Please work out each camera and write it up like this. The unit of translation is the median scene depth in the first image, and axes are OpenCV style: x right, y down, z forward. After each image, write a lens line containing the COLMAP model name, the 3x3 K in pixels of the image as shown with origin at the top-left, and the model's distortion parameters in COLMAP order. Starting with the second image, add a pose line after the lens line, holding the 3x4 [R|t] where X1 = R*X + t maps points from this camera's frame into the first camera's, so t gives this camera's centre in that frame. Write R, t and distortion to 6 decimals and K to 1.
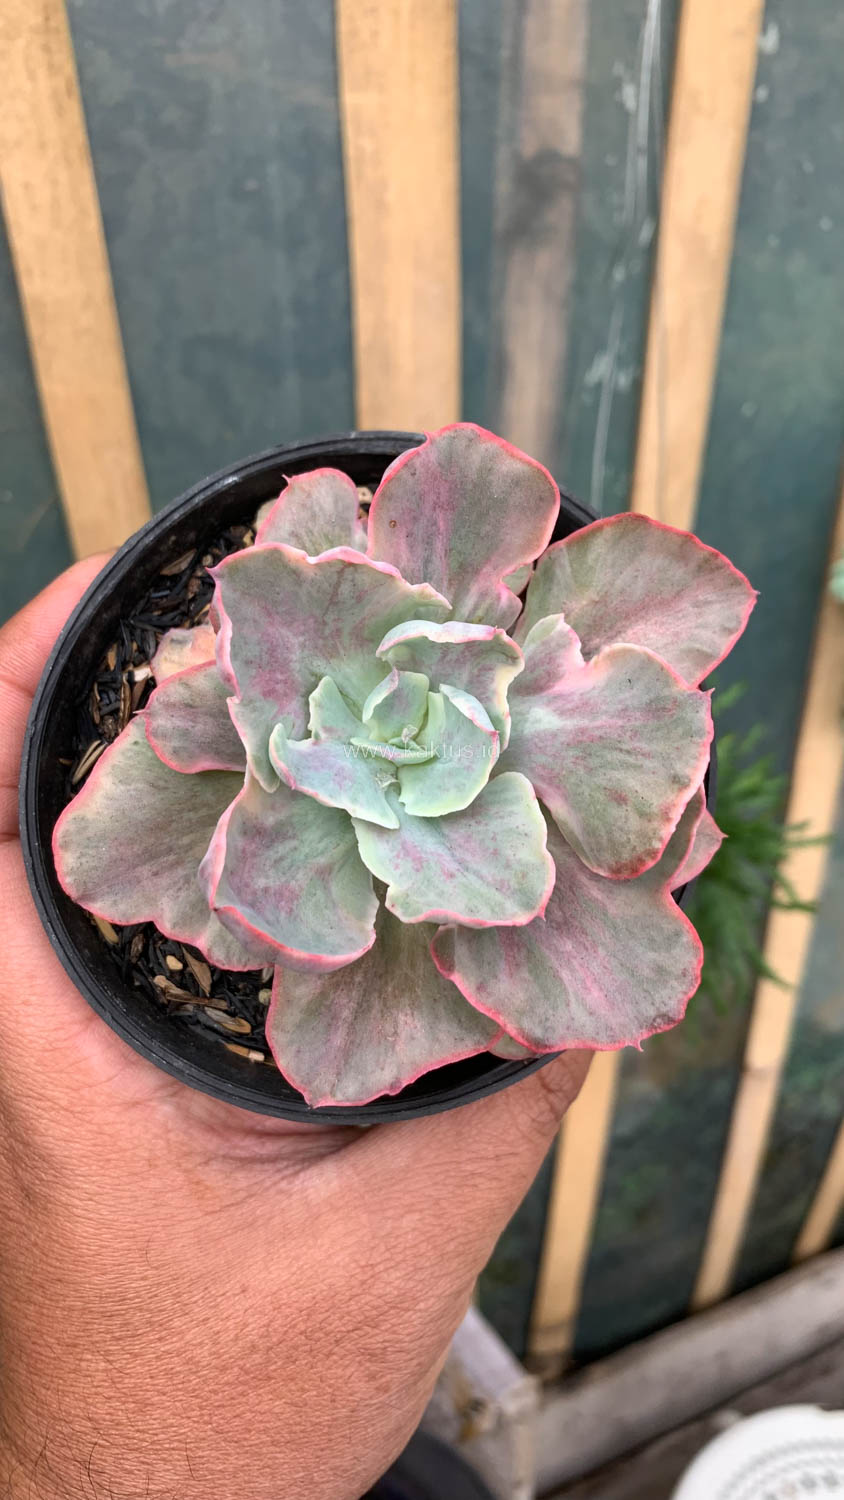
lens RADIAL K [[1222.5, 0, 428.6], [0, 1222.5, 755.8], [0, 0, 1]] dist [0.157595, 0.010515]
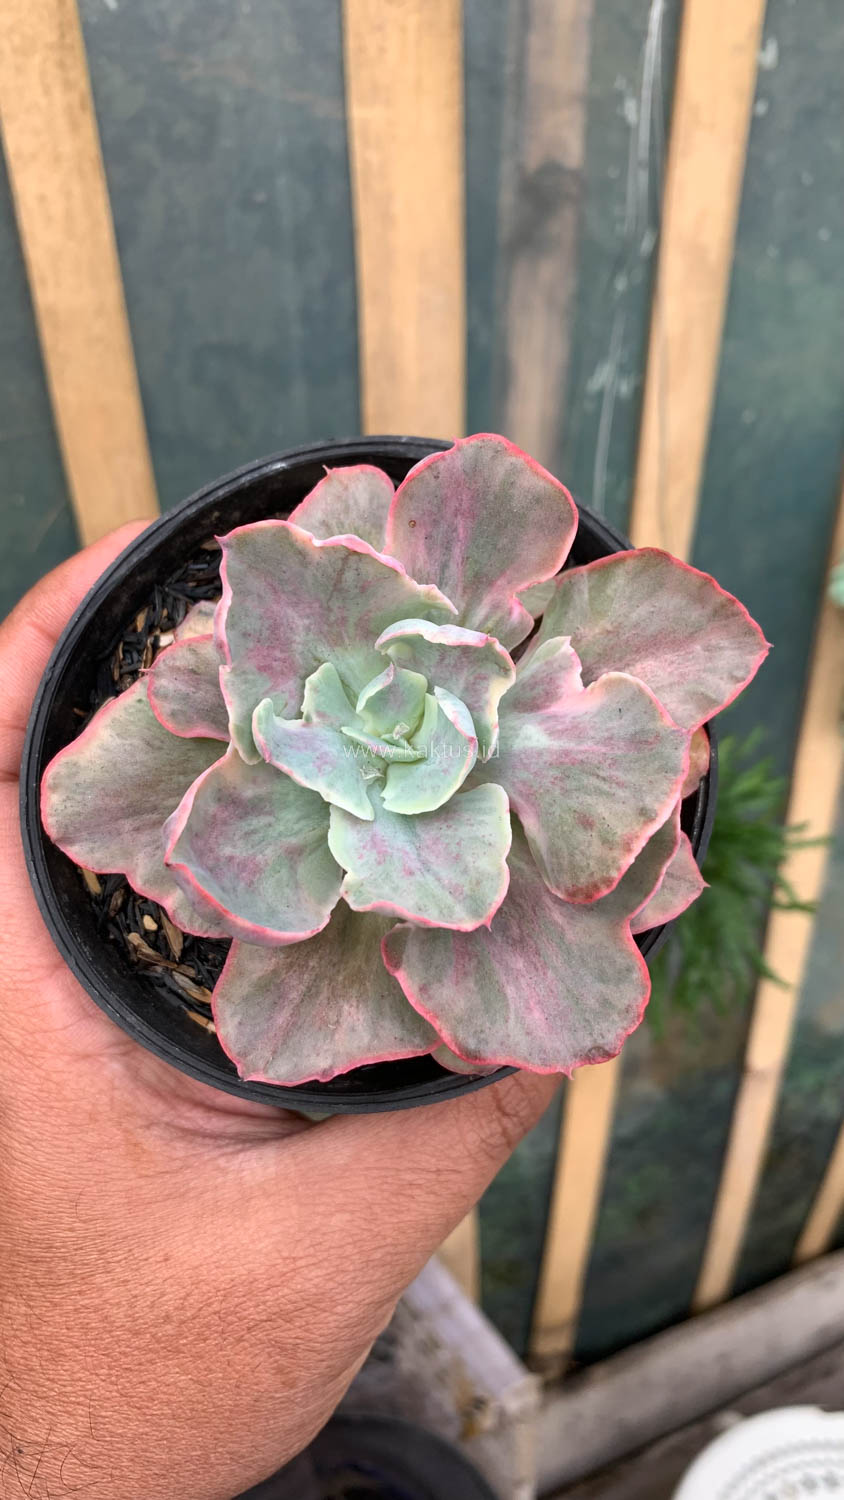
lens RADIAL K [[1216.4, 0, 425.2], [0, 1216.4, 751.8], [0, 0, 1]] dist [0.175735, -0.005231]
pose [[0.985160, 0.153064, -0.077657, 0.087330], [-0.155405, 0.987534, -0.025017, 0.021172], [0.072860, 0.036714, 0.996666, -0.001214]]
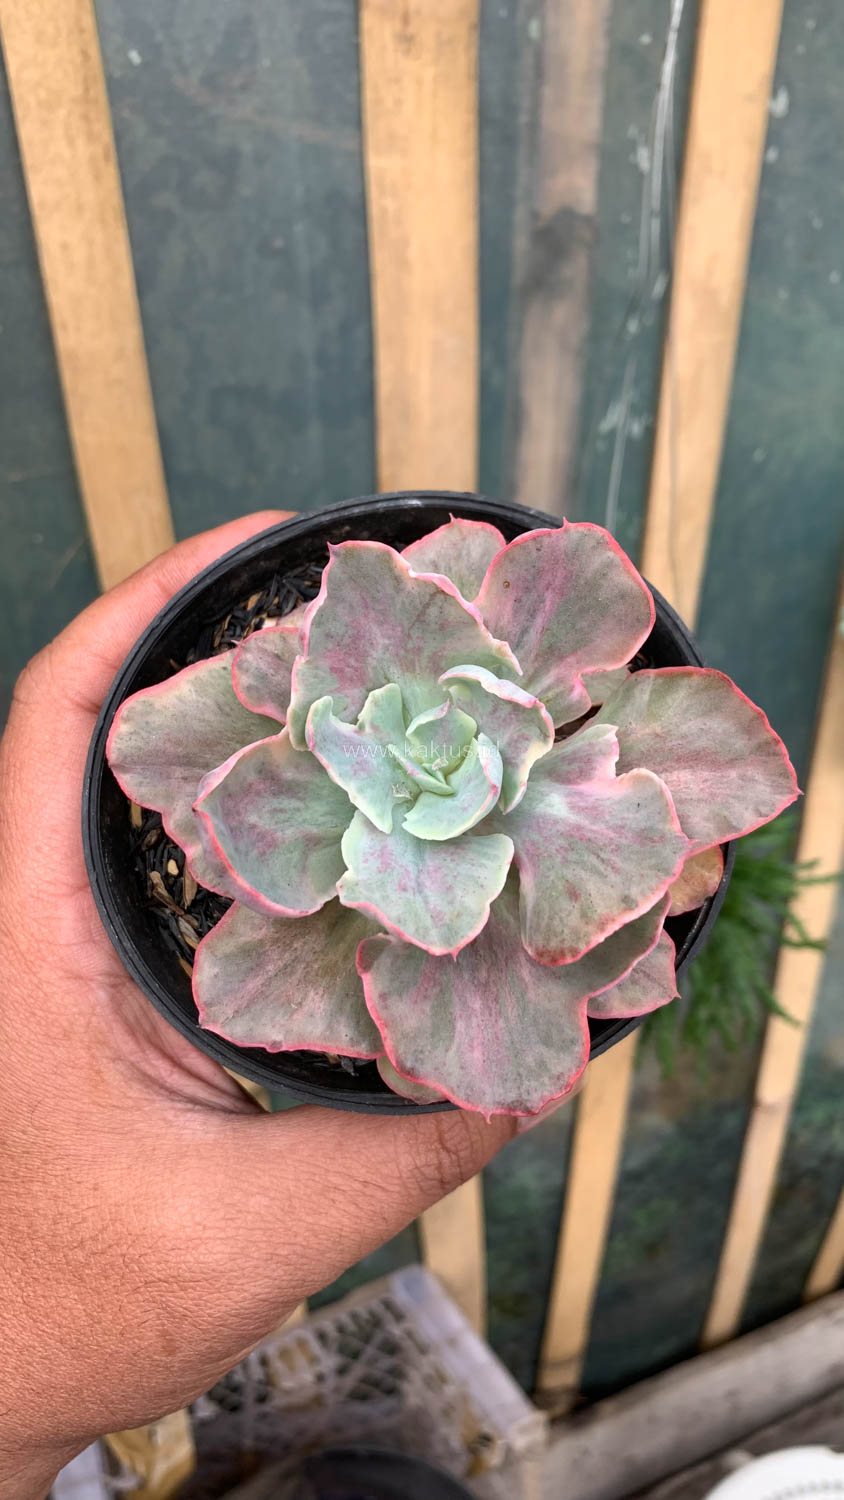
lens RADIAL K [[1206.7, 0, 427.9], [0, 1206.7, 748.7], [0, 0, 1]] dist [0.216977, -0.309240]
pose [[0.884294, 0.435477, -0.168473, 0.153807], [-0.448814, 0.892258, -0.049418, 0.028540], [0.128802, 0.119313, 0.984467, -0.063276]]
